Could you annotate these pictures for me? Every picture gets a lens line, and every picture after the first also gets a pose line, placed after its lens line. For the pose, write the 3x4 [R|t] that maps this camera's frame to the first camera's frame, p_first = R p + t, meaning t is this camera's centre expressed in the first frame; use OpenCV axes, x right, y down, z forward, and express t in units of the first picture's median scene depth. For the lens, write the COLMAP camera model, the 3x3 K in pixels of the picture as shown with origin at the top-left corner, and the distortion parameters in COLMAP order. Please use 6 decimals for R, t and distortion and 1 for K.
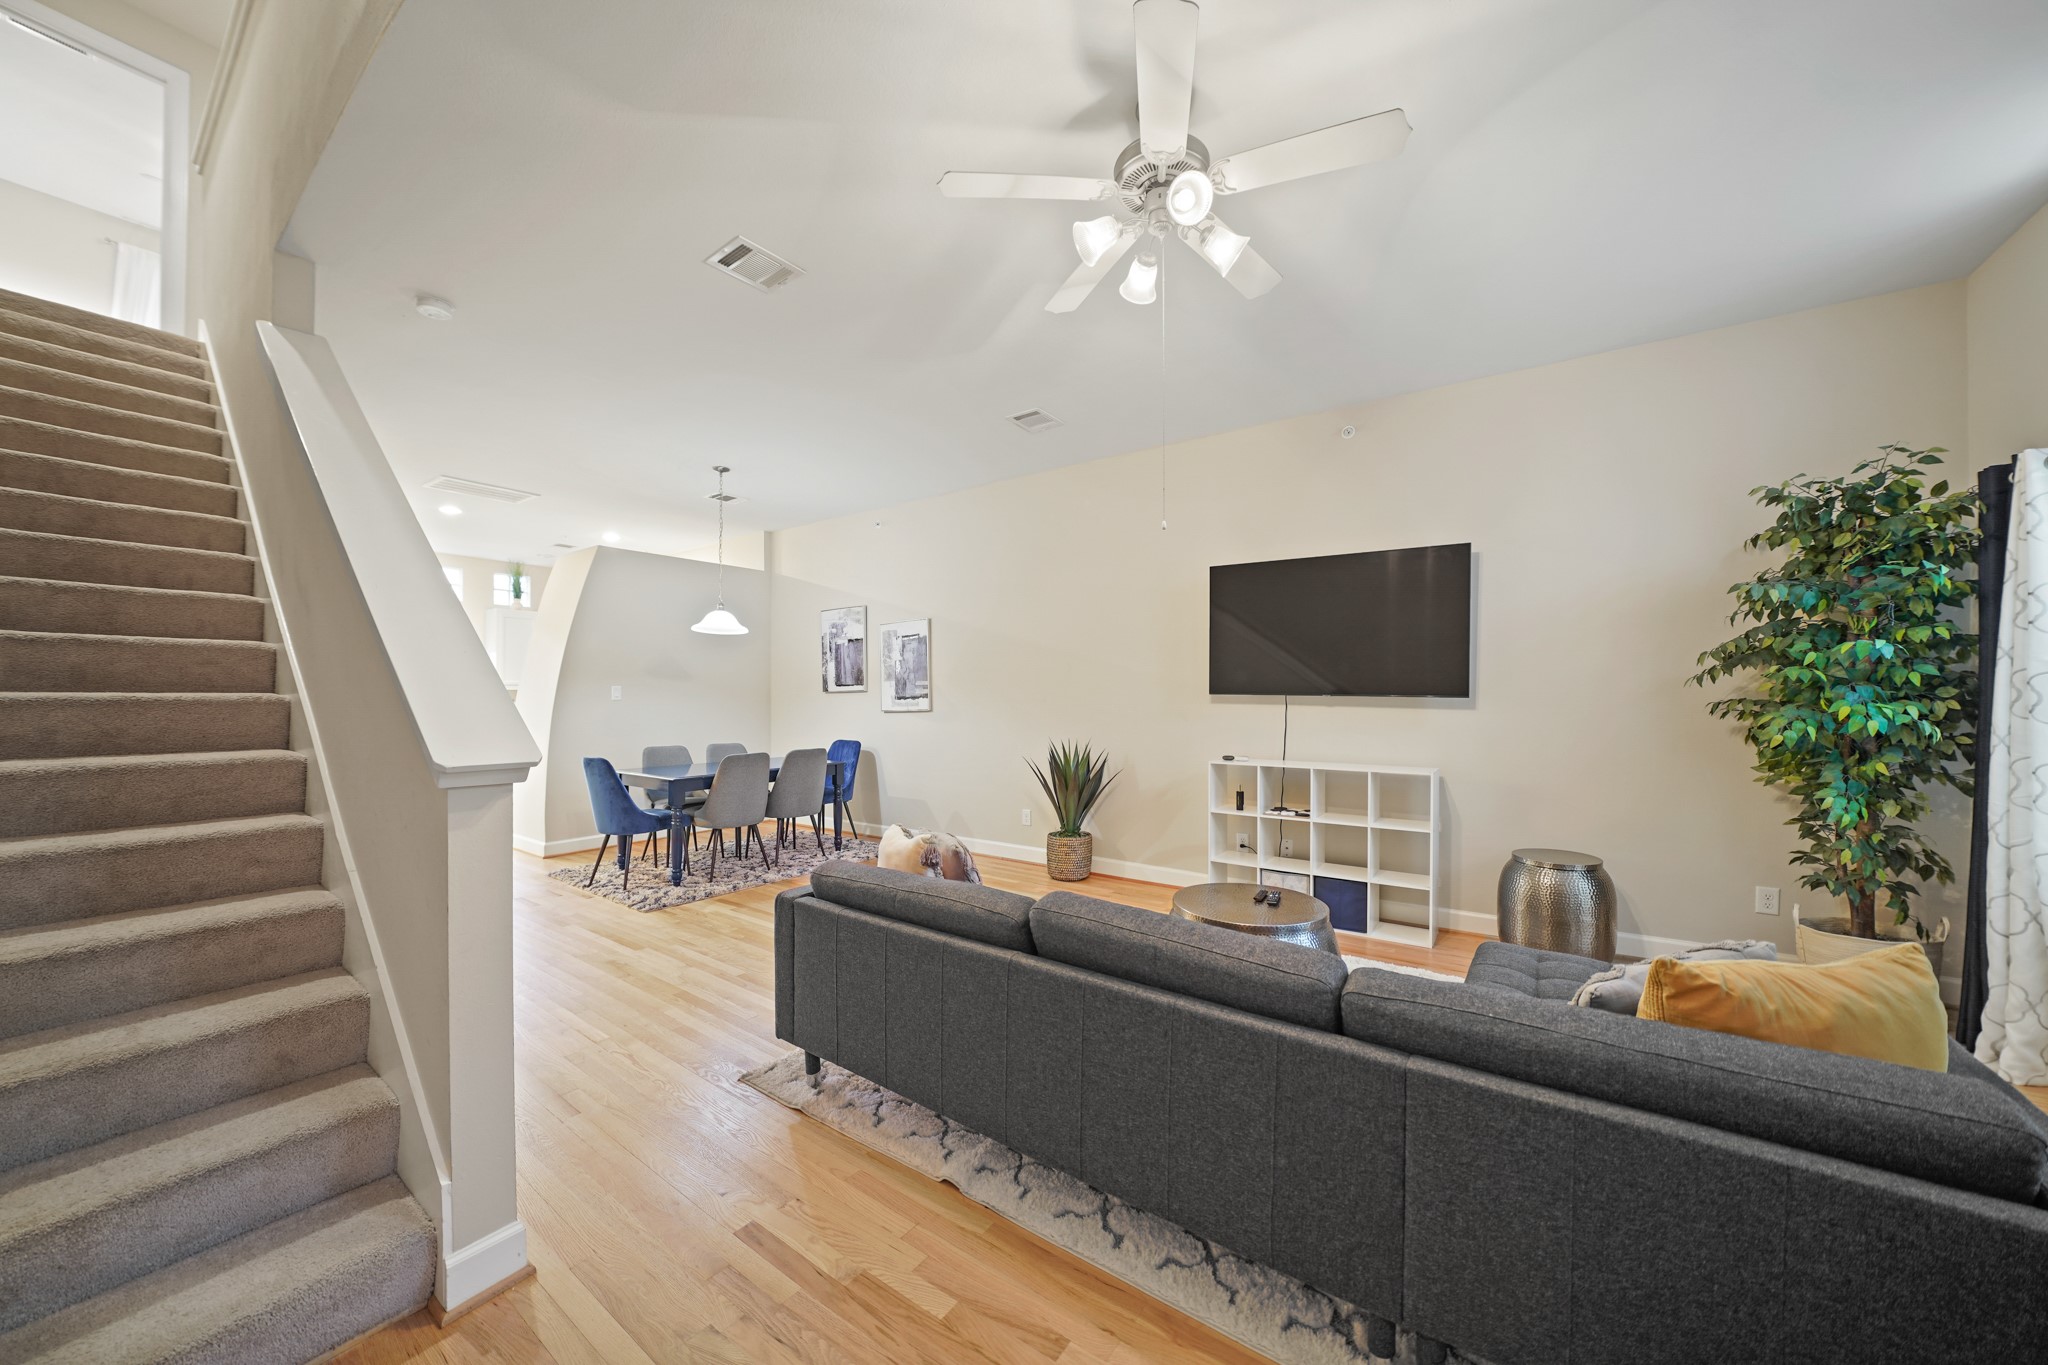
lens RADIAL K [[706.4, 0, 1019.7], [0, 706.4, 694.7], [0, 0, 1]] dist [-0.008043, -0.000073]
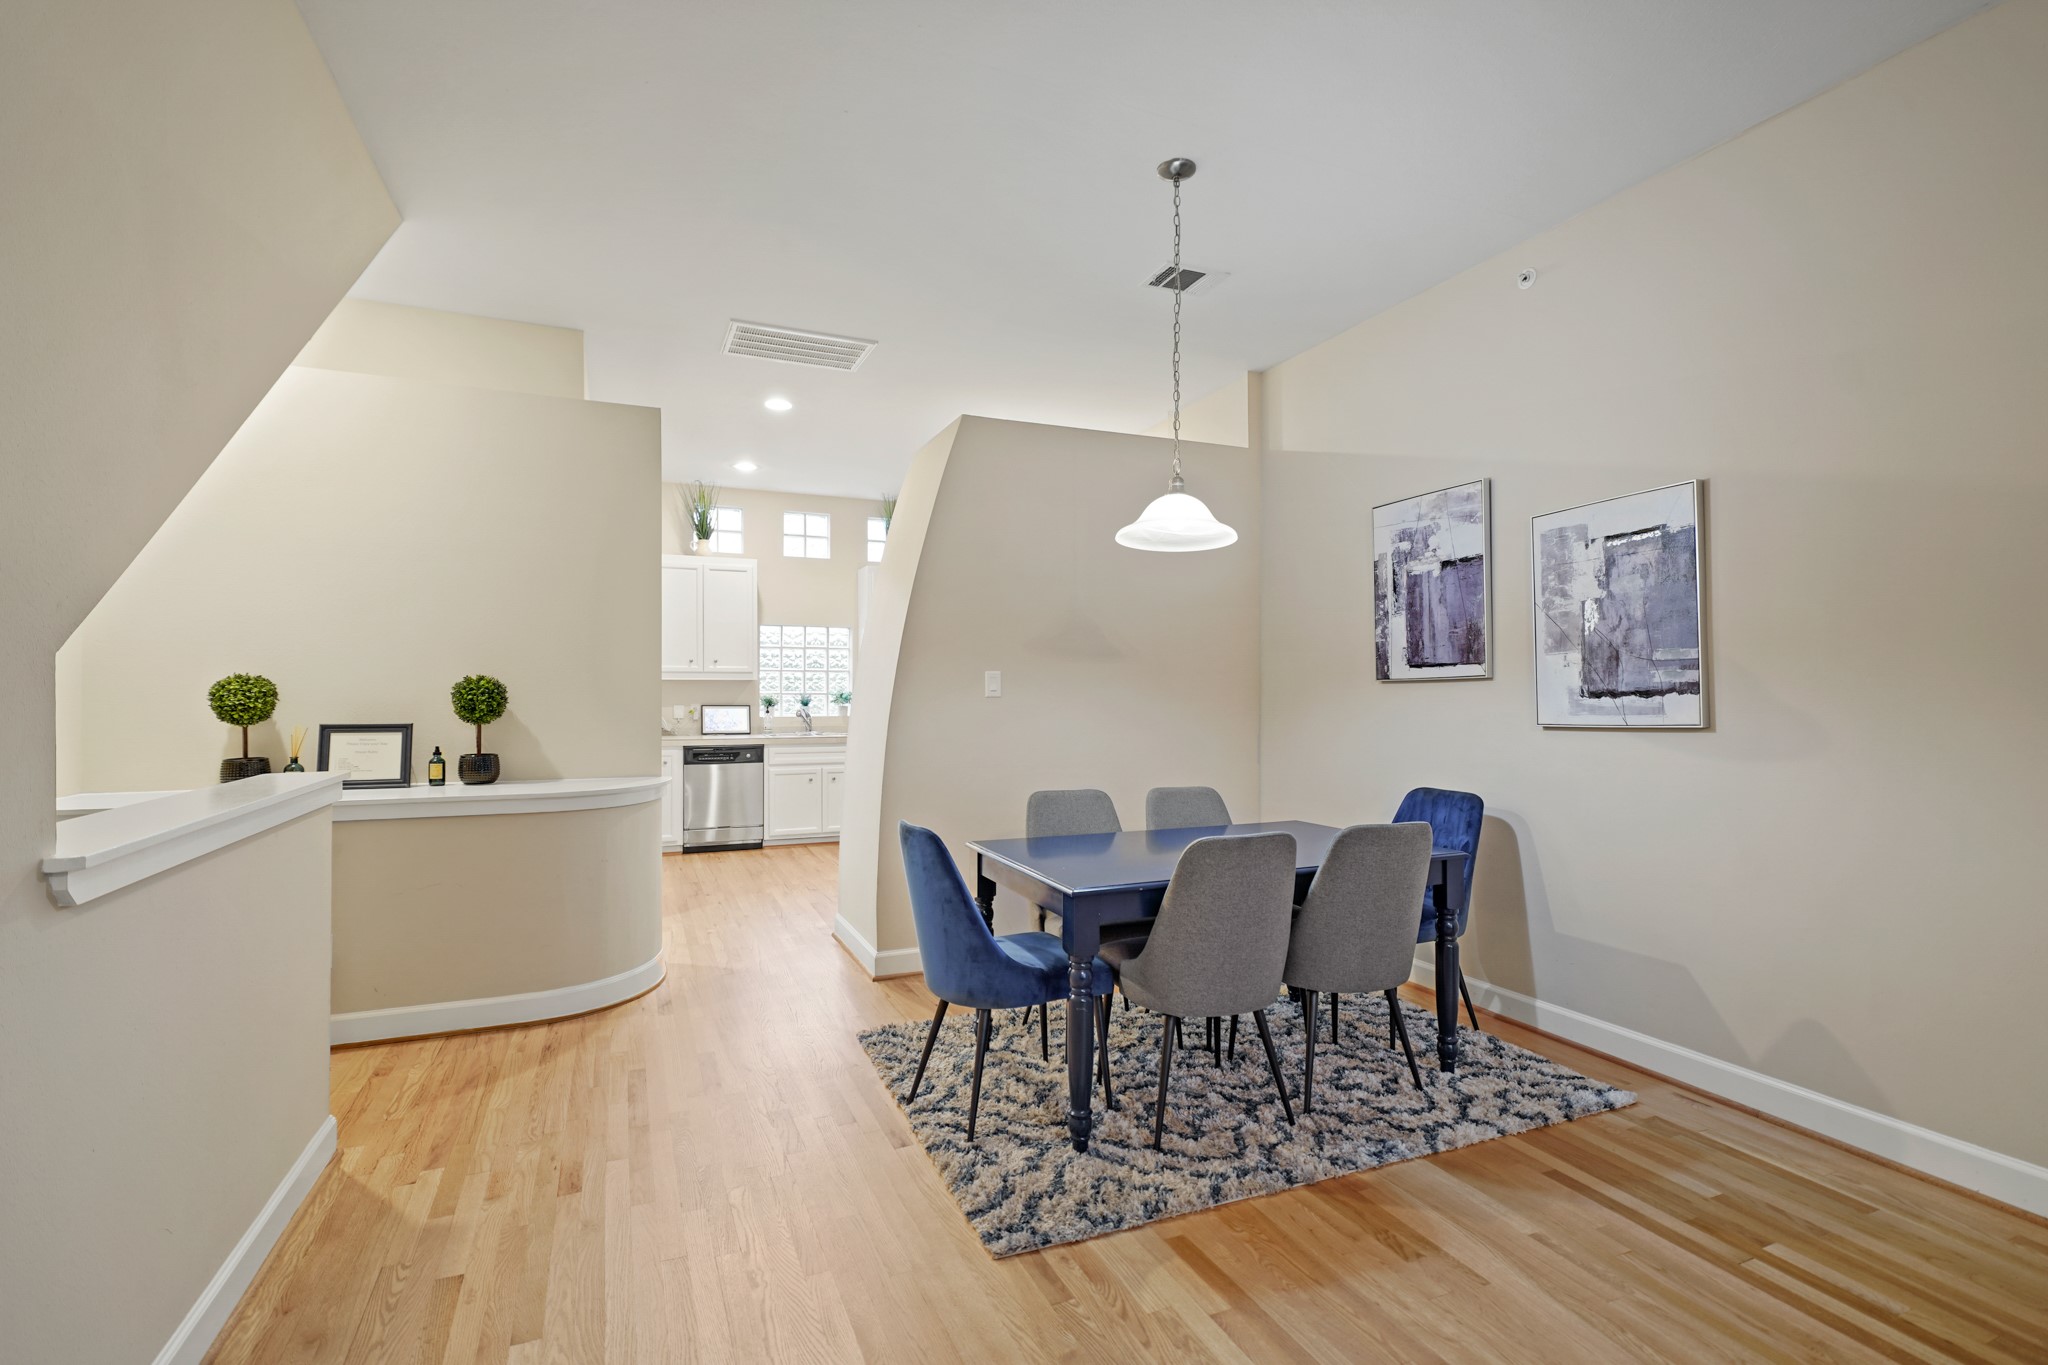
lens RADIAL K [[935.6, 0, 1025.4], [0, 935.6, 678.6], [0, 0, 1]] dist [0.001765, -0.000046]
pose [[0.855414, -0.003008, -0.517936, -0.186207], [-0.003474, 0.999927, -0.011544, 0.003729], [0.517933, 0.011674, 0.855341, 0.414914]]
